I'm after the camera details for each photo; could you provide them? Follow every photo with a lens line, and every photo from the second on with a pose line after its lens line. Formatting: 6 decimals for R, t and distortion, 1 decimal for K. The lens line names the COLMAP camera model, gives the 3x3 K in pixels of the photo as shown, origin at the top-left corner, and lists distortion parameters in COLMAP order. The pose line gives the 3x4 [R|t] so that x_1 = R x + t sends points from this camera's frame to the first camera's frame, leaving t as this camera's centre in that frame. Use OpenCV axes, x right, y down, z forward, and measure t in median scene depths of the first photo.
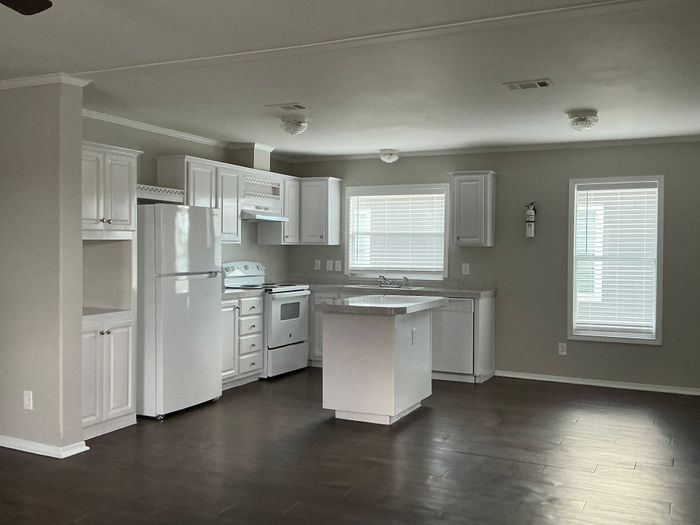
lens RADIAL K [[716.6, 0, 352.5], [0, 716.6, 262.3], [0, 0, 1]] dist [0.084379, 0.000000]
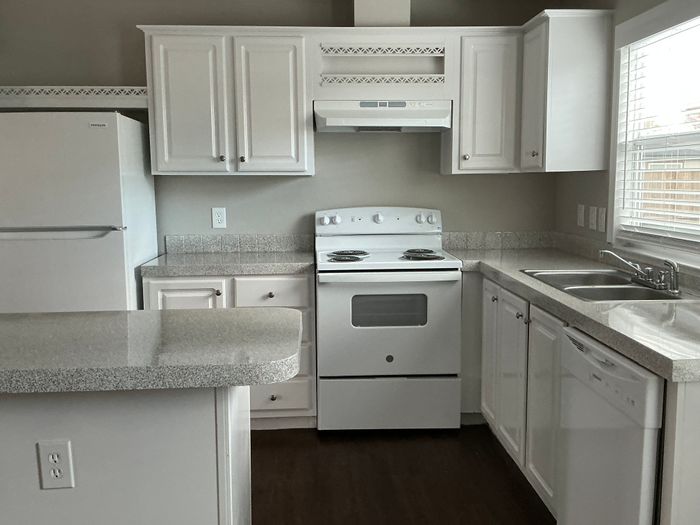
lens RADIAL K [[716.6, 0, 351.6], [0, 716.6, 266.8], [0, 0, 1]] dist [0.084379, 0.000000]
pose [[0.465441, 0.092287, -0.880254, 0.320563], [-0.005851, 0.994848, 0.101208, -0.011289], [0.885060, -0.041956, 0.463583, 0.717996]]
